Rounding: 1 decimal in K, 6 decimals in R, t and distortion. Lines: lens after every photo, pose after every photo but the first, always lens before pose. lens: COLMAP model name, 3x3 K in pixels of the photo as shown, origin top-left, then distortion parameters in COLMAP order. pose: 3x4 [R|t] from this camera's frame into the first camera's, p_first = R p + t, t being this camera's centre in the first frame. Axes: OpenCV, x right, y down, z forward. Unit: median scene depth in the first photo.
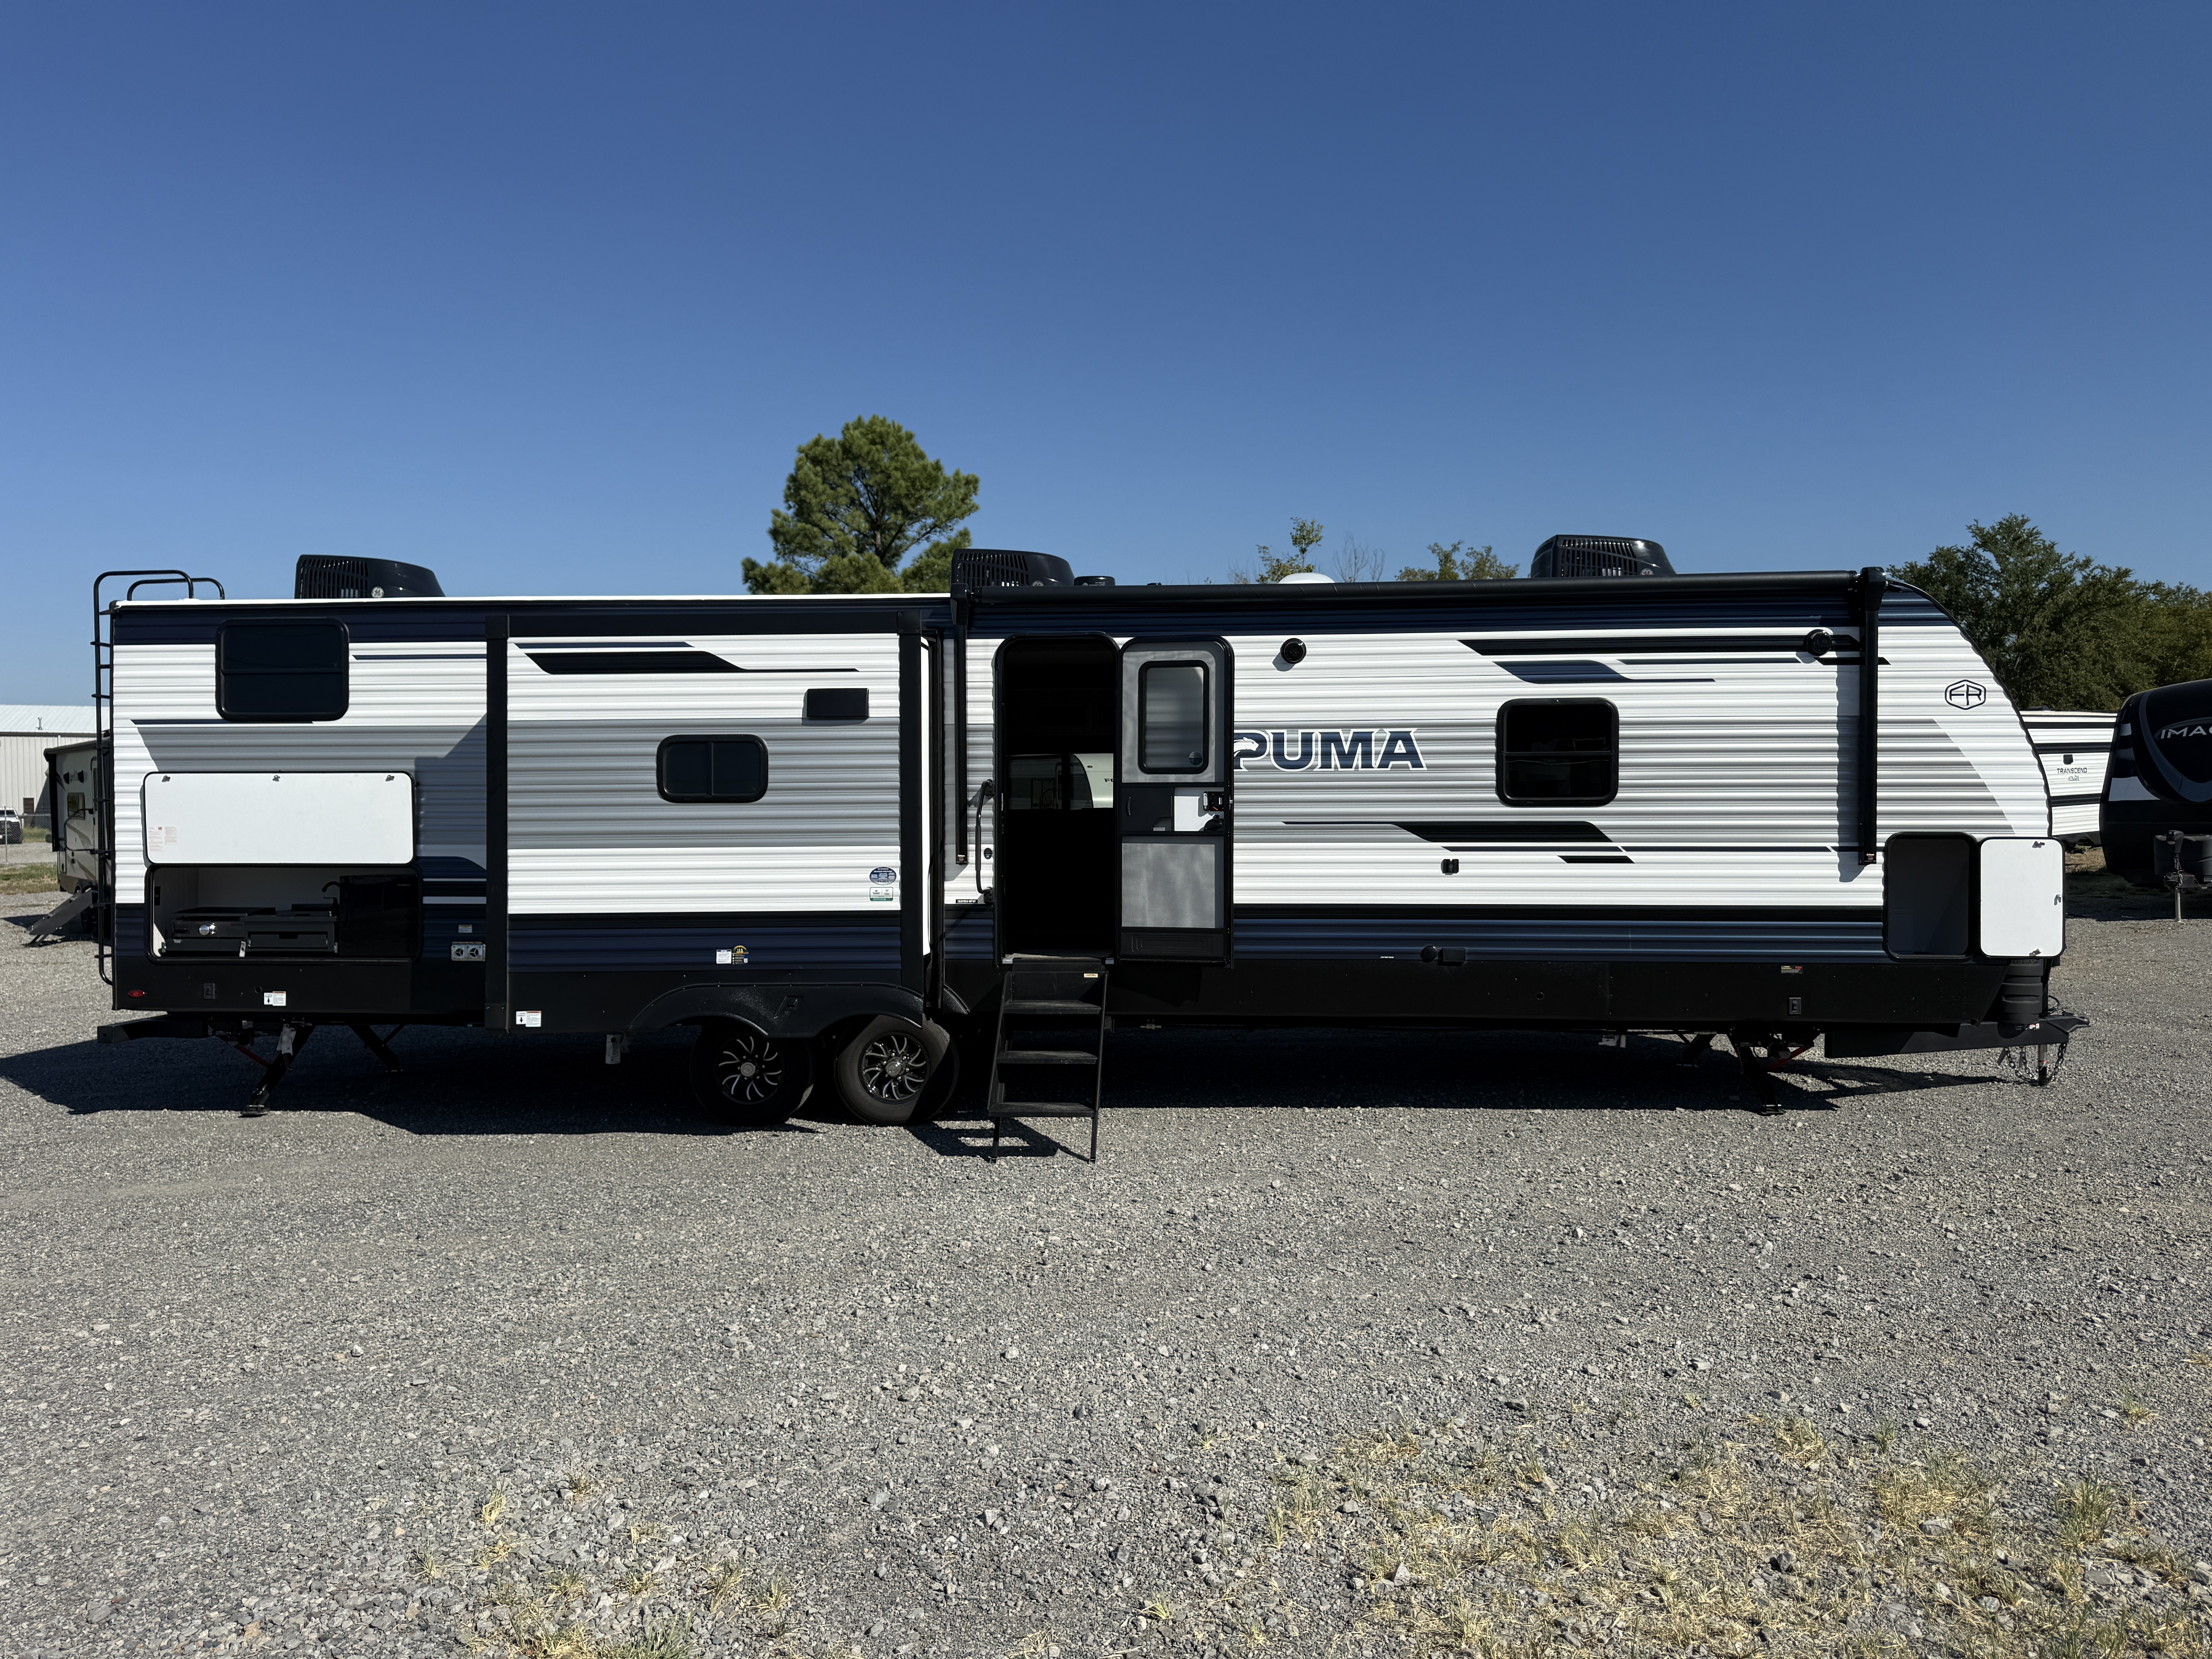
lens RADIAL K [[1556.9, 0, 1106.0], [0, 1556.9, 829.5], [0, 0, 1]] dist [0.003204, 0.000445]
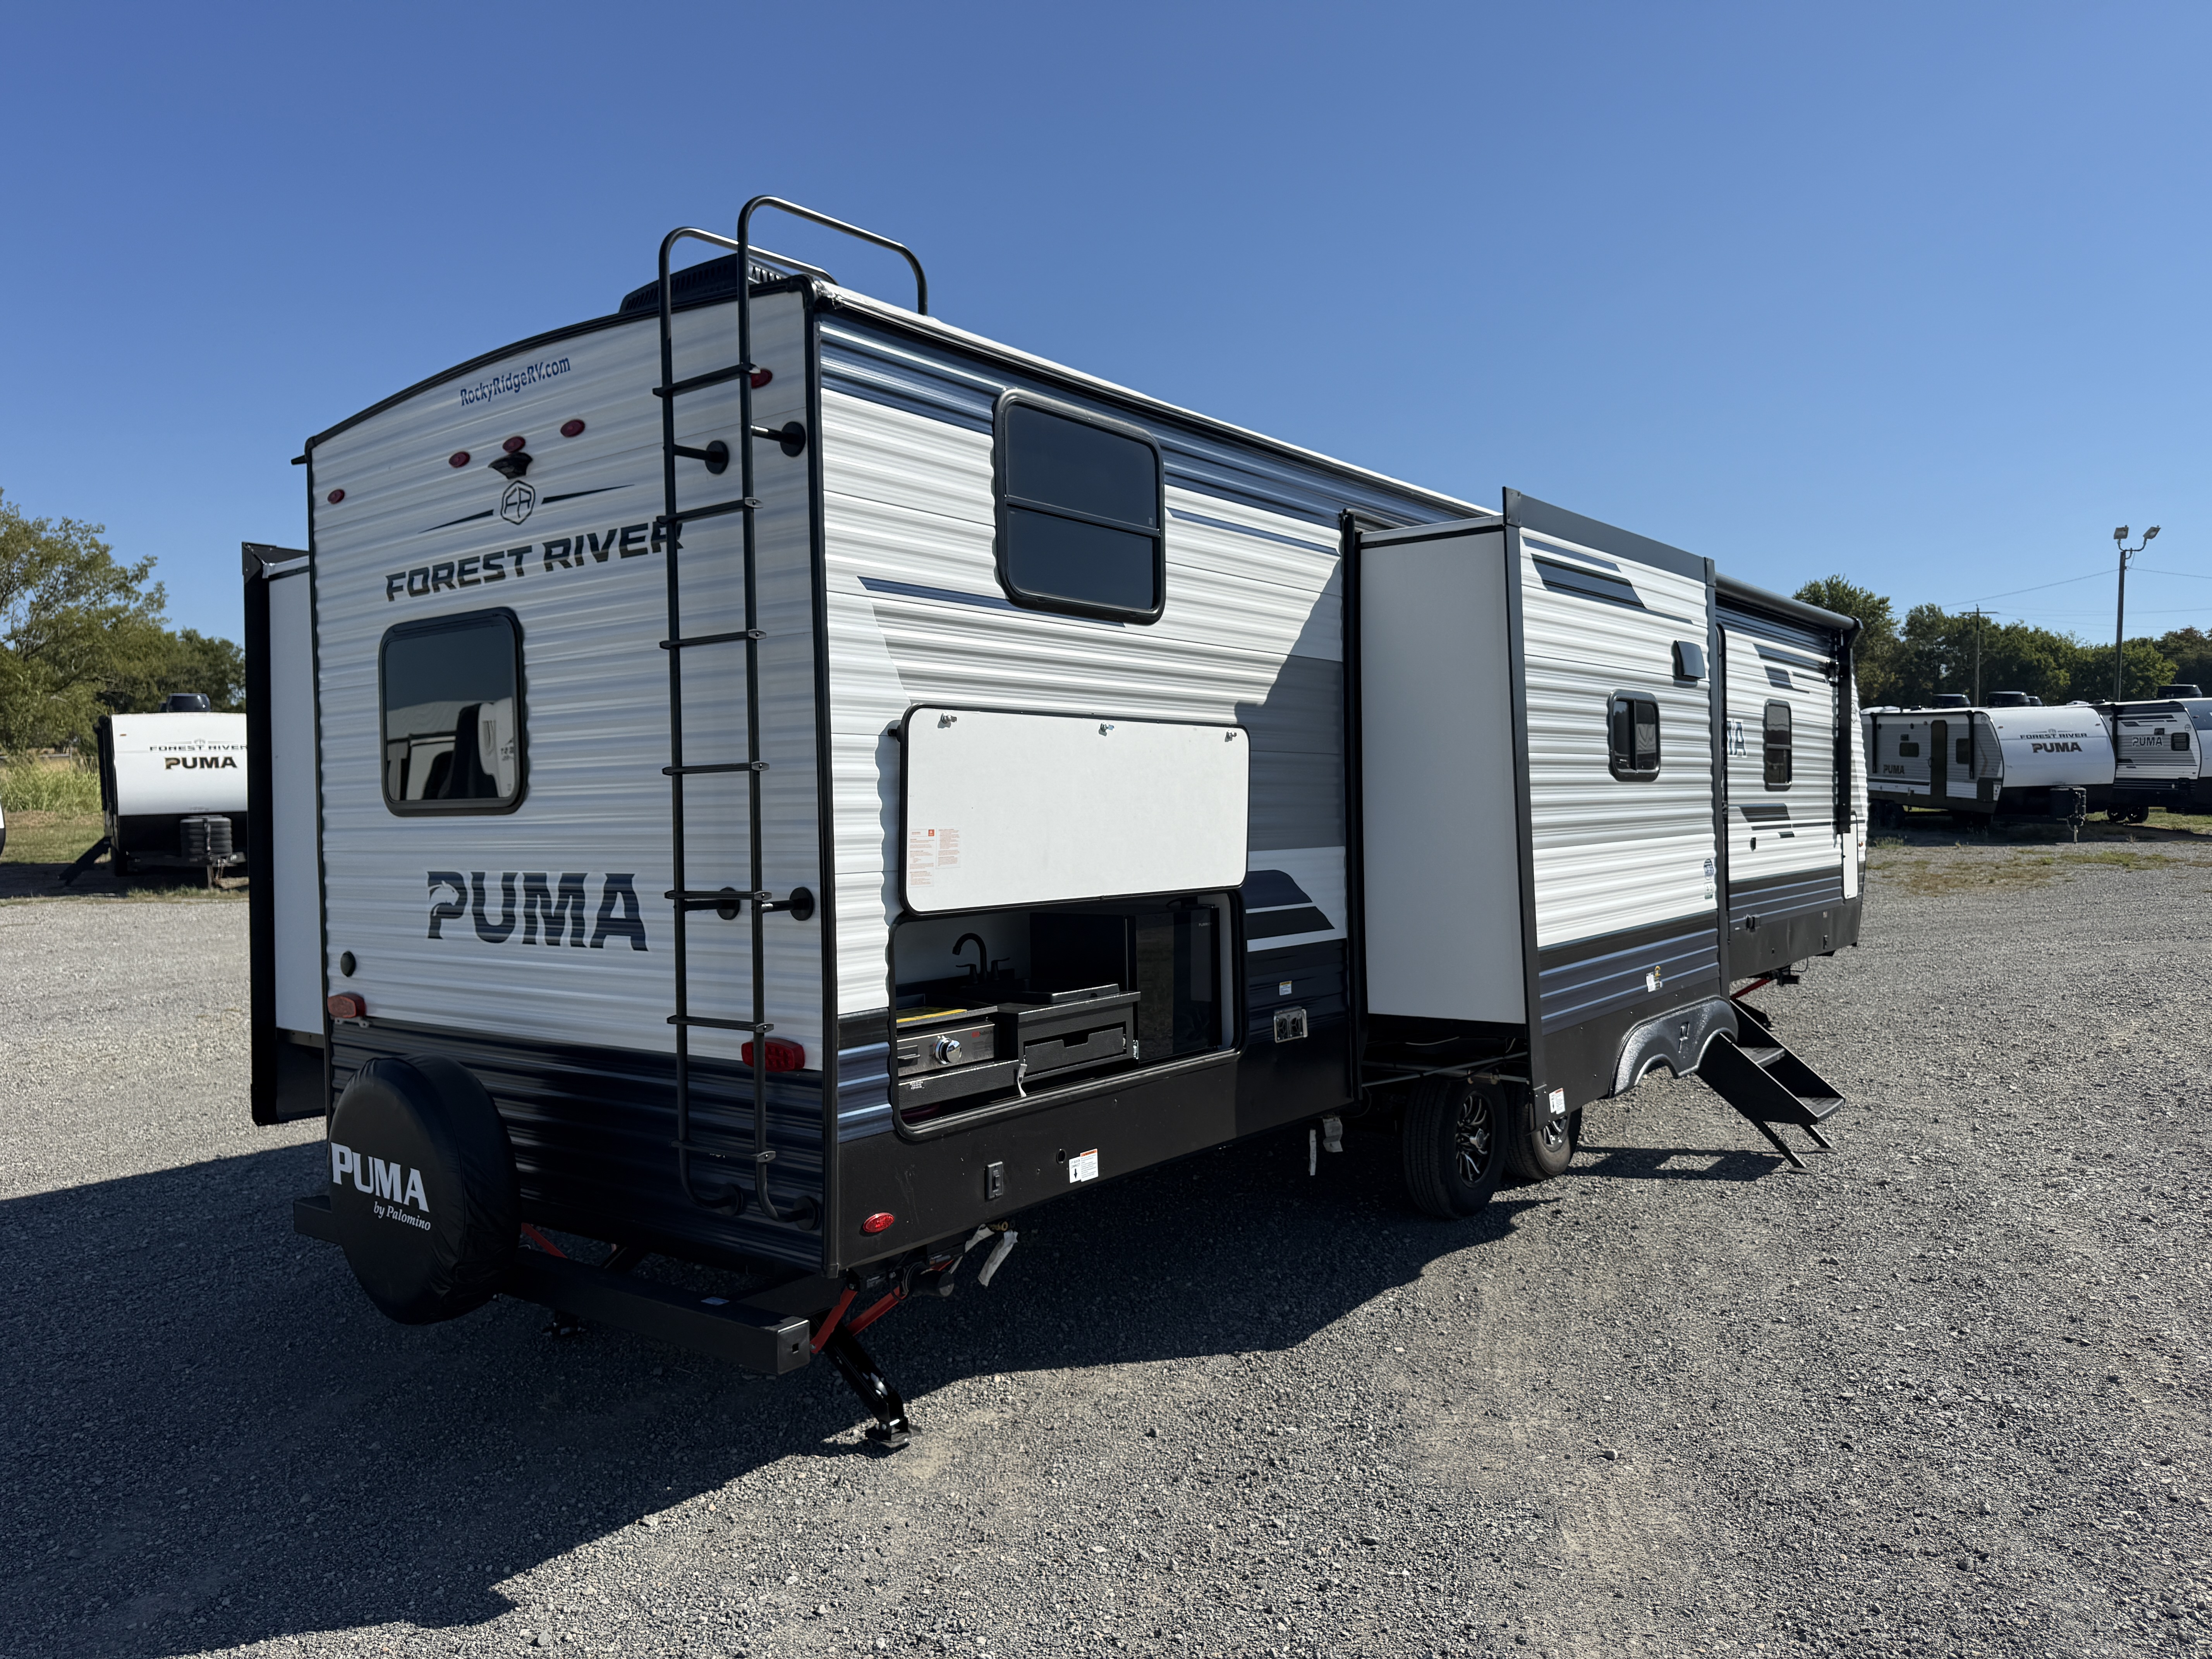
lens RADIAL K [[1557.5, 0, 1106.0], [0, 1557.5, 829.5], [0, 0, 1]] dist [0.176351, -0.328119]
pose [[0.557127, -0.017043, 0.830252, -0.952725], [0.017735, 0.999806, 0.008622, -0.004582], [-0.830238, 0.009921, 0.557321, 0.714290]]
